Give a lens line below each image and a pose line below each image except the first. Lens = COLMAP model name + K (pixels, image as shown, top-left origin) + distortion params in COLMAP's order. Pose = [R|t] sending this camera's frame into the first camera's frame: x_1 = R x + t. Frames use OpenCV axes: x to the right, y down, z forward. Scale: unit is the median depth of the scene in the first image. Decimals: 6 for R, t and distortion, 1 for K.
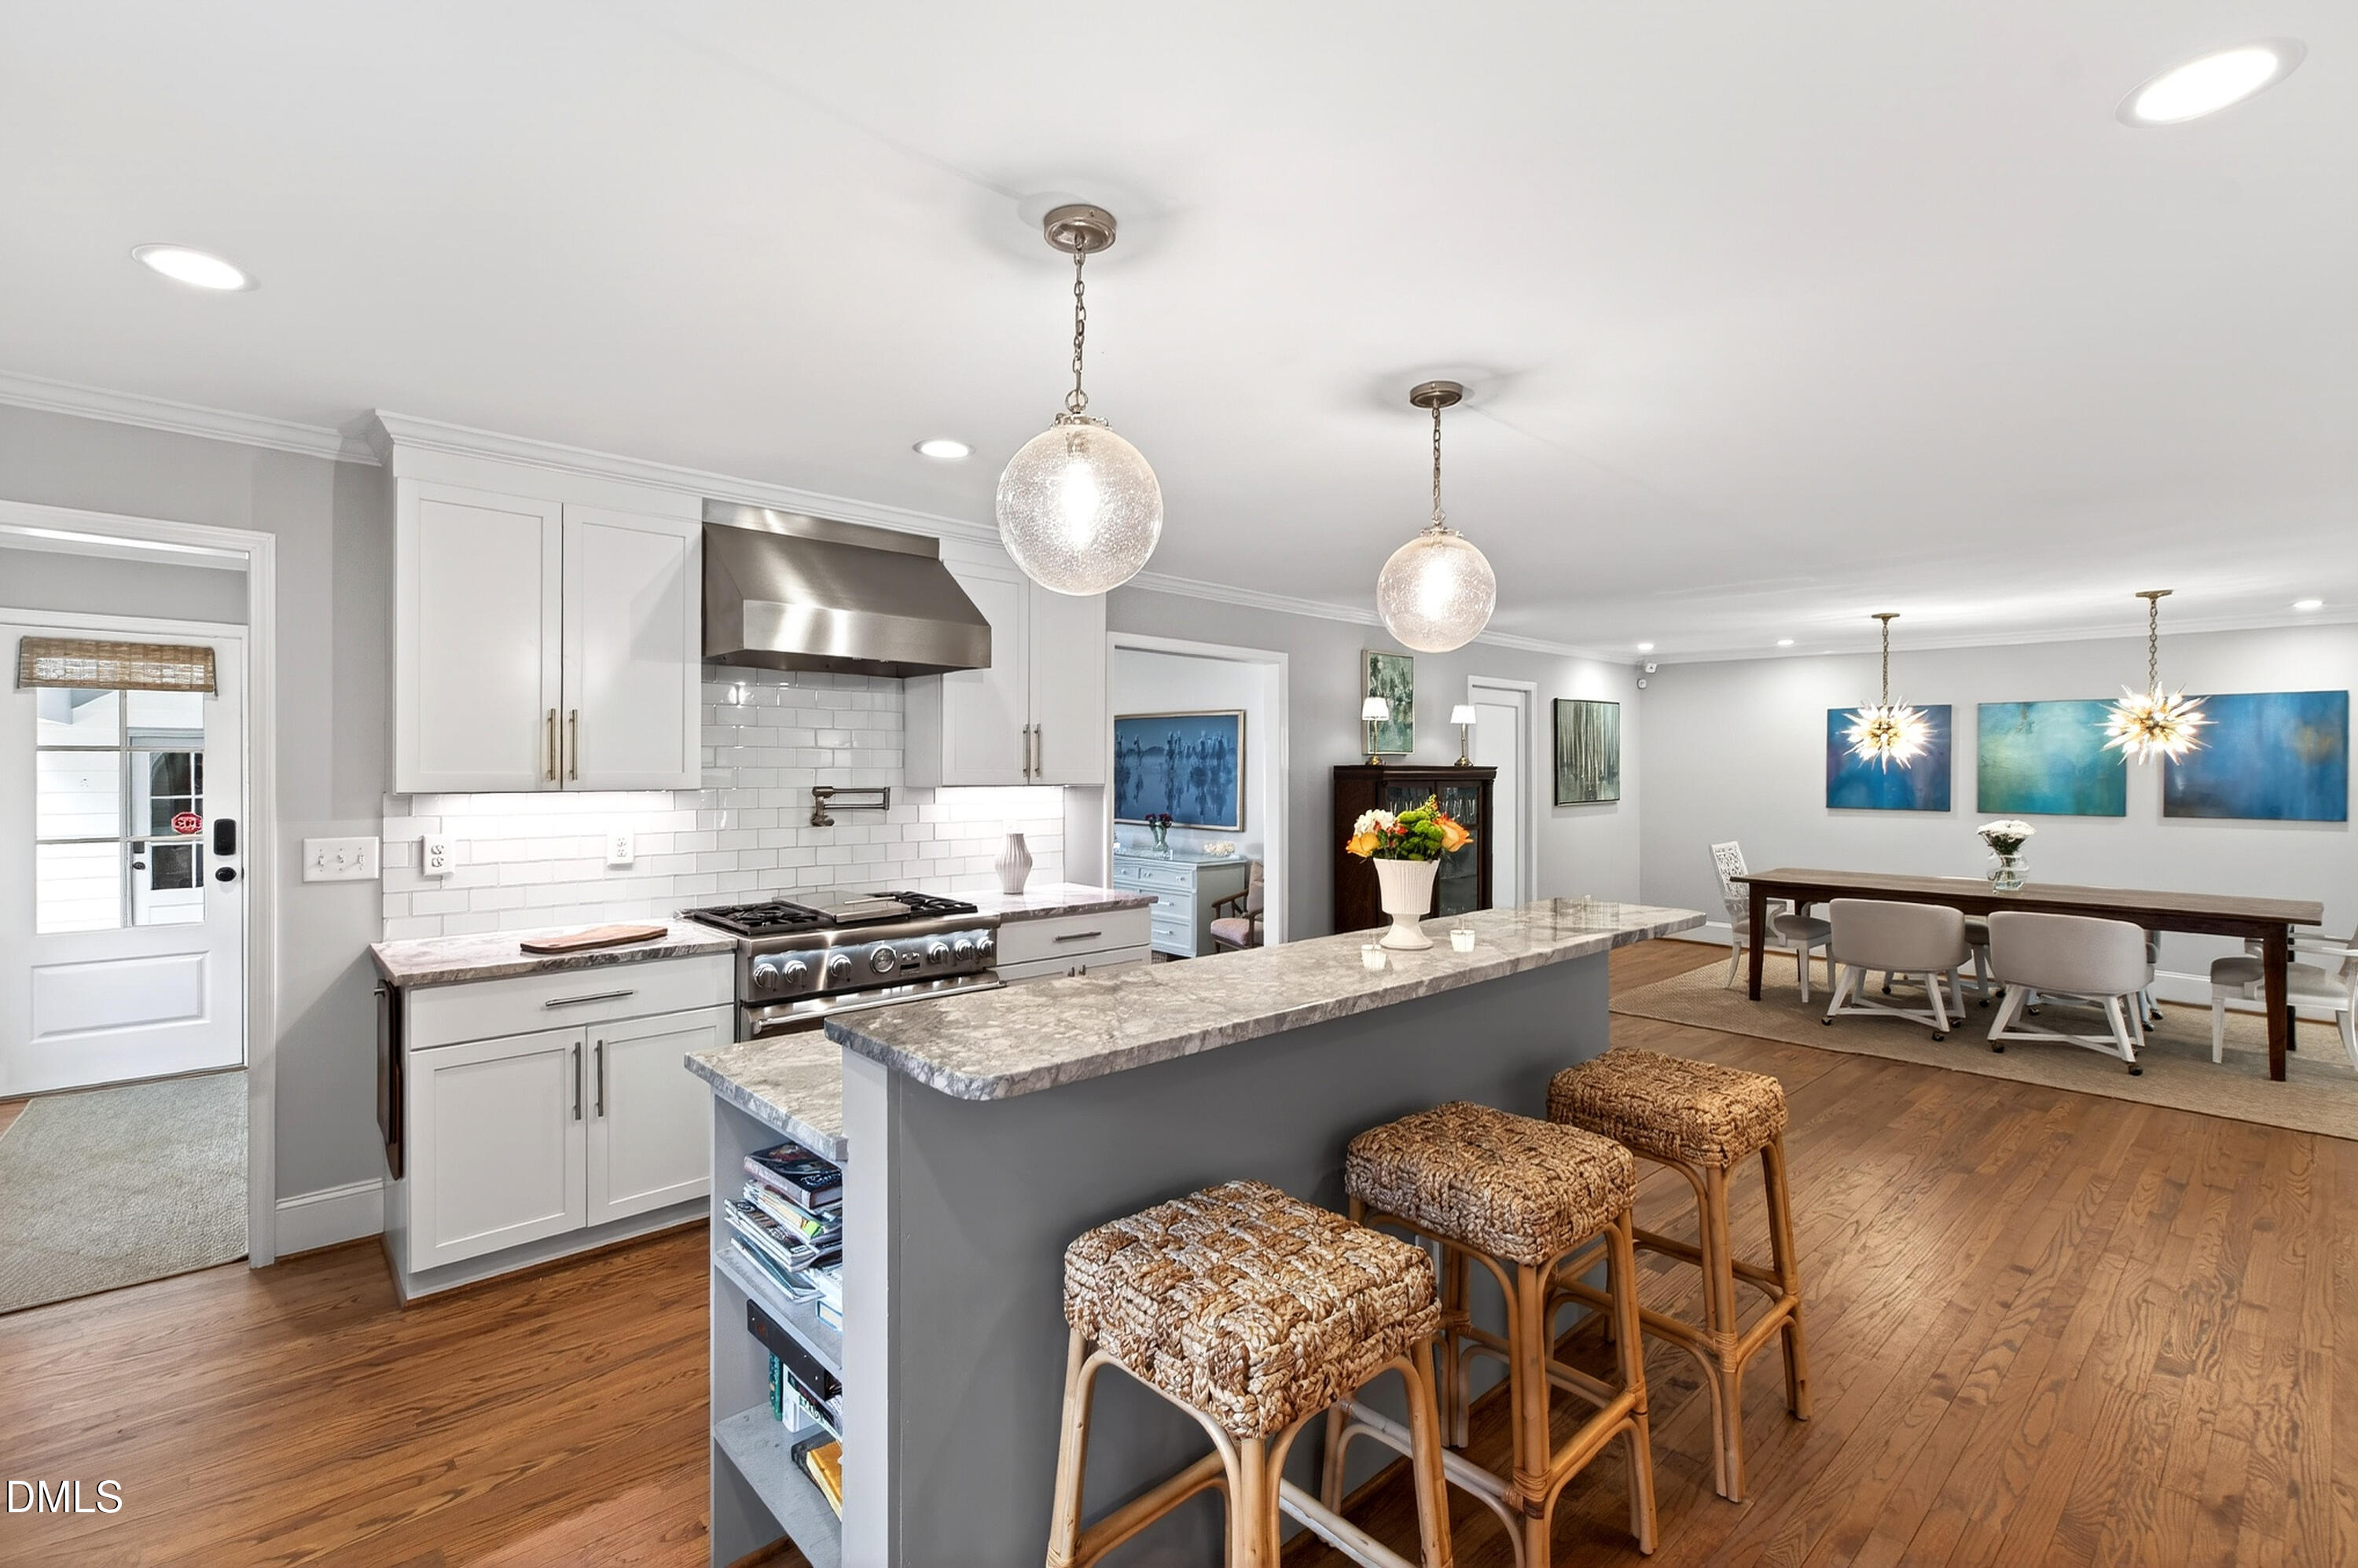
lens RADIAL K [[1035.5, 0, 1179.3], [0, 1035.5, 760.6], [0, 0, 1]] dist [0.003523, 0.000979]
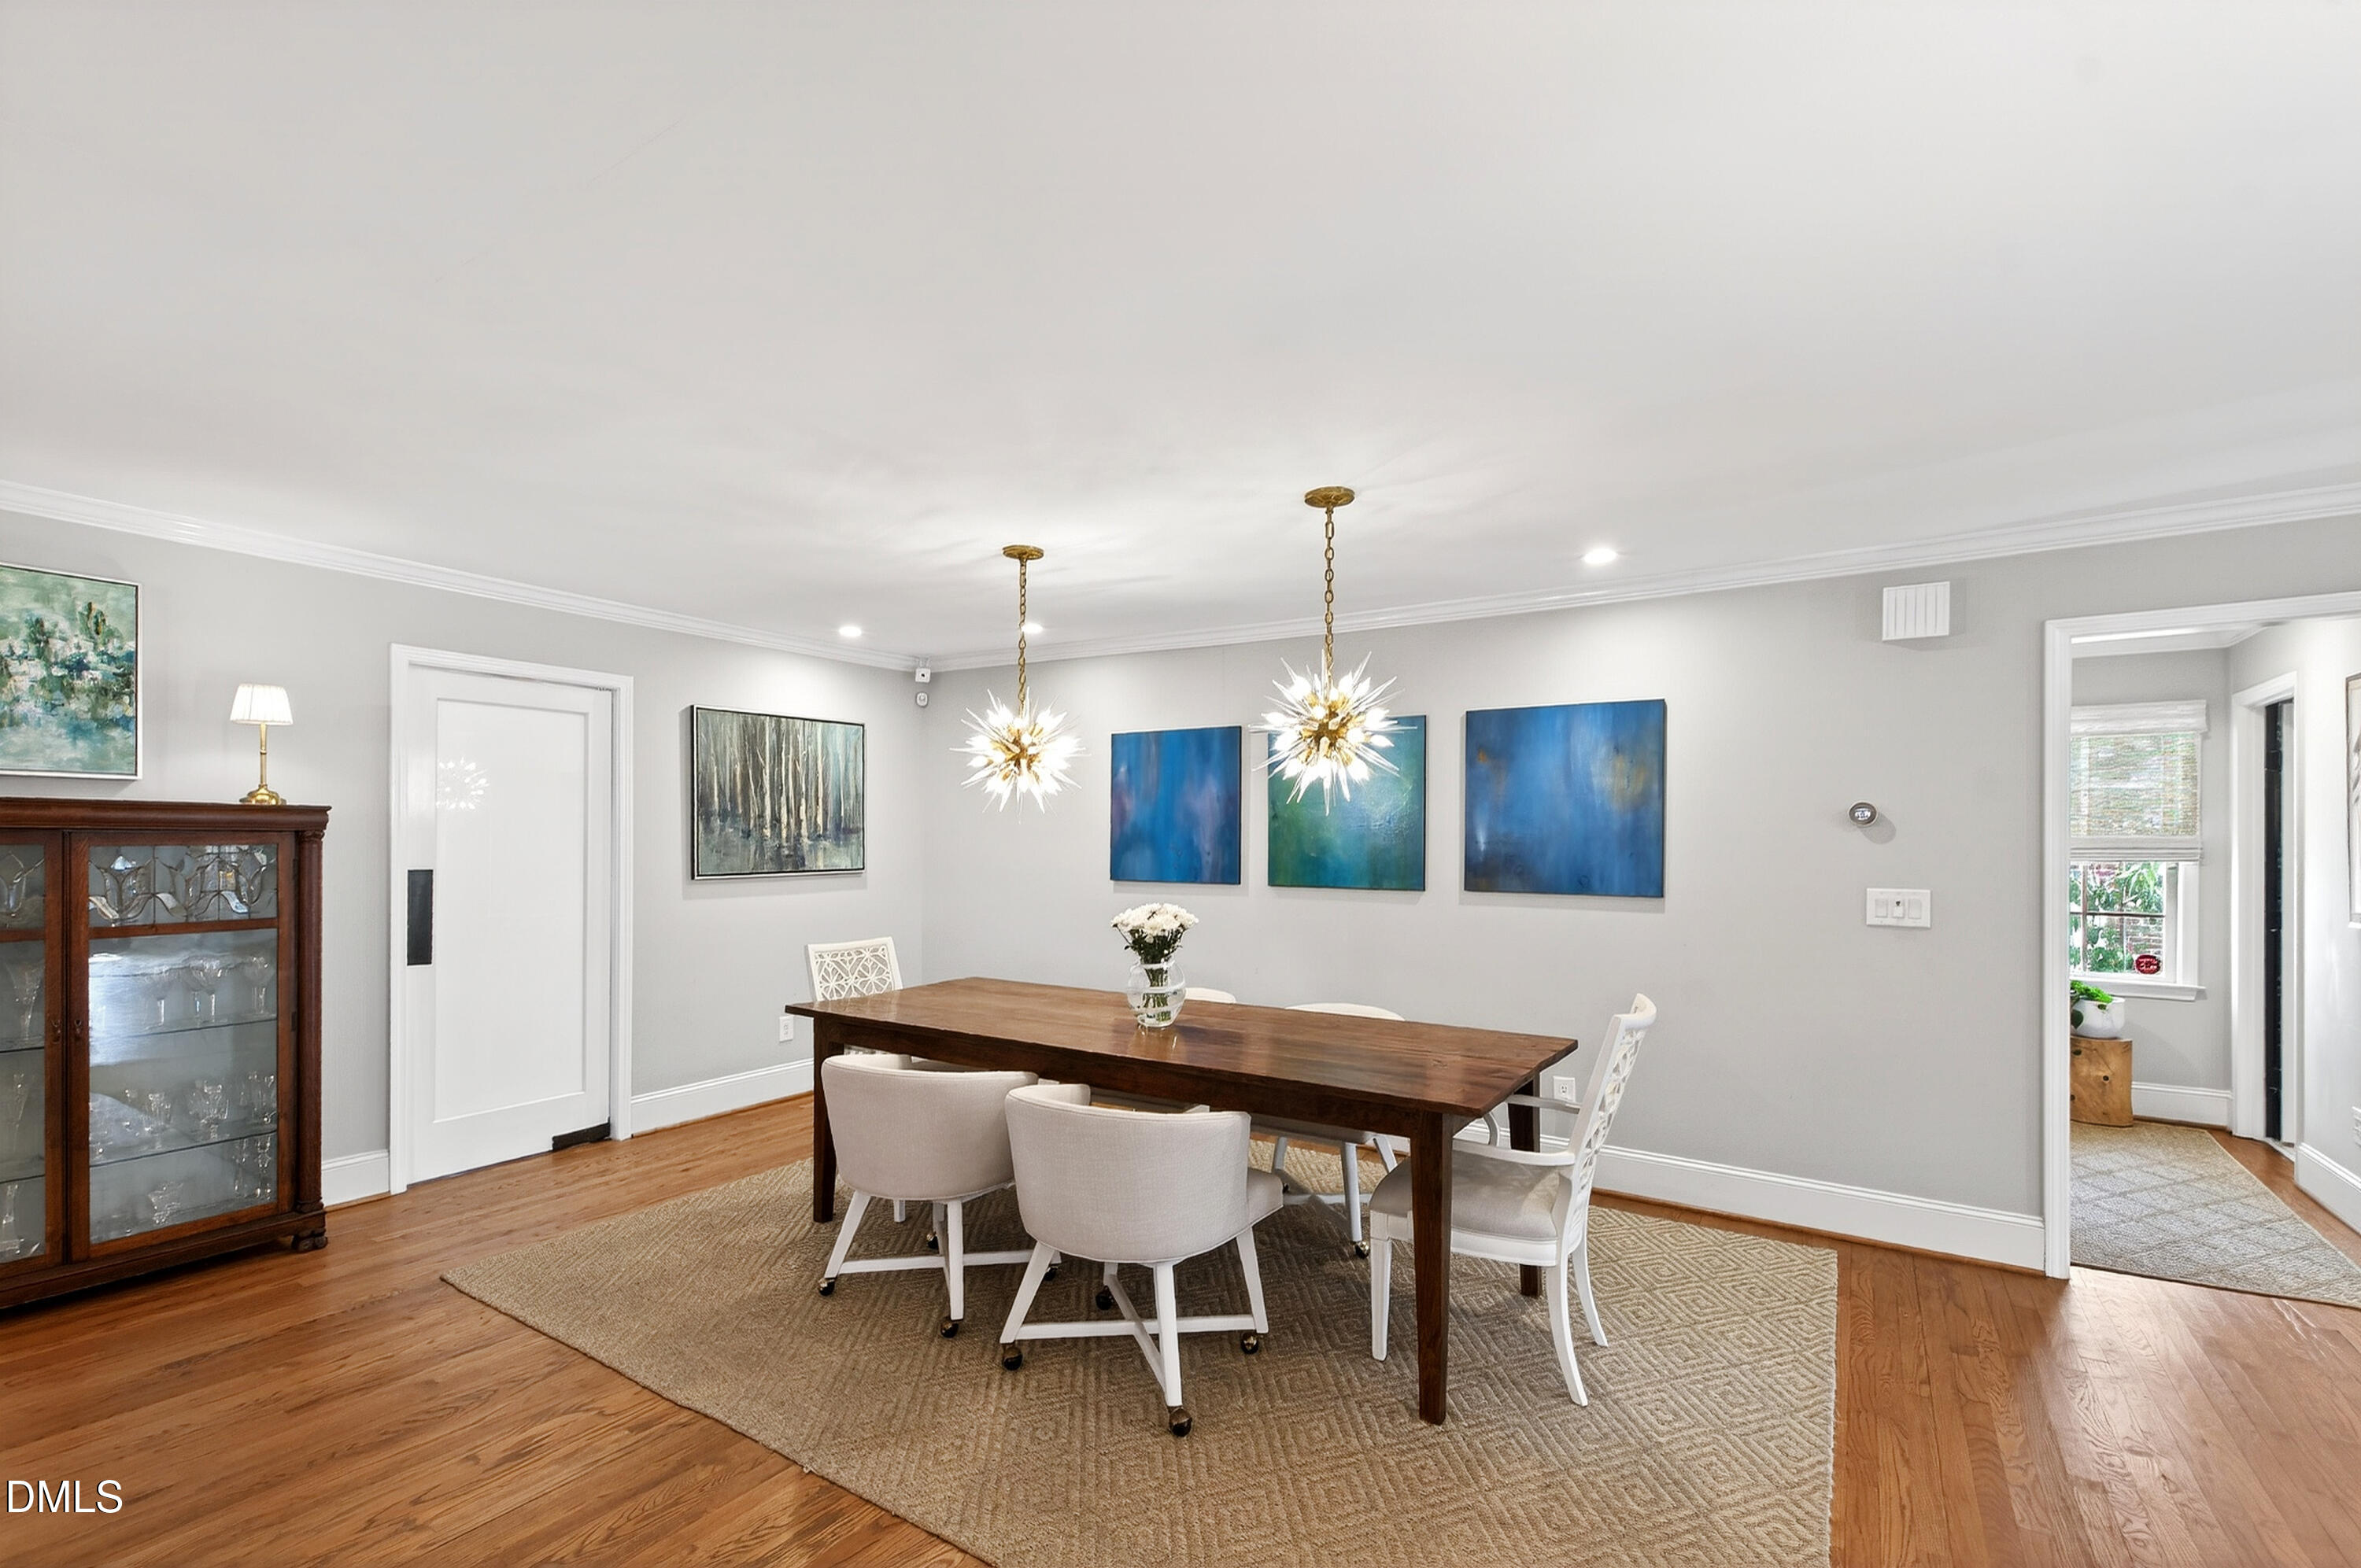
lens RADIAL K [[1026.2, 0, 1175.1], [0, 1026.2, 837.5], [0, 0, 1]] dist [-0.000395, 0.000096]
pose [[0.968603, 0.003635, 0.248584, 0.630234], [-0.005587, 0.999959, 0.007146, 0.016329], [-0.248548, -0.008310, 0.968584, 0.427047]]
